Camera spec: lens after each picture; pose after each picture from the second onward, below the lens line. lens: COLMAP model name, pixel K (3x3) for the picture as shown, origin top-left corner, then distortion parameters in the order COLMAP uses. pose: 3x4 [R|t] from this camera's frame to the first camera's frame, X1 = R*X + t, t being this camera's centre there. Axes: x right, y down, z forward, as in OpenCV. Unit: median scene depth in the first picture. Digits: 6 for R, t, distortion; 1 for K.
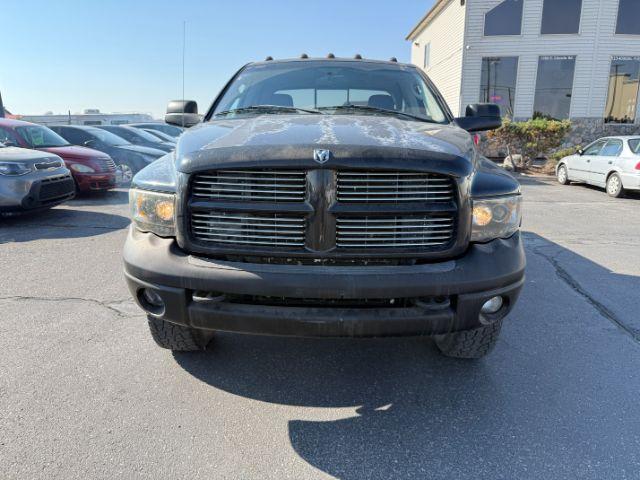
lens RADIAL K [[451.7, 0, 320.0], [0, 451.7, 240.0], [0, 0, 1]] dist [0.060448, -0.089862]
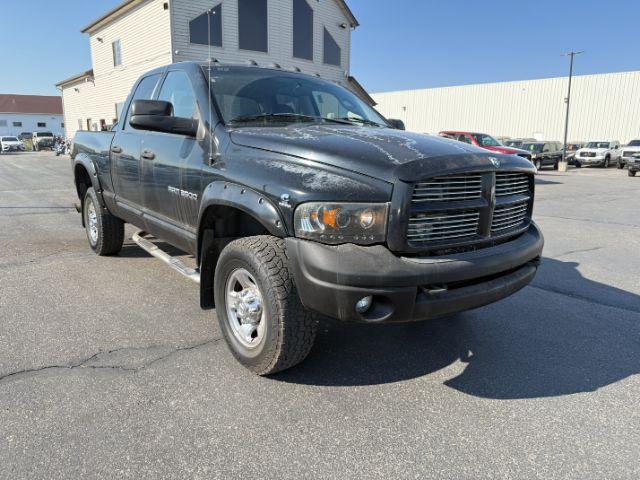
lens RADIAL K [[451.7, 0, 320.0], [0, 451.7, 240.0], [0, 0, 1]] dist [0.060448, -0.089862]
pose [[0.762357, -0.131741, 0.633606, -0.919248], [0.134486, 0.989937, 0.044017, -0.066252], [-0.633029, 0.051655, 0.772403, 0.232680]]
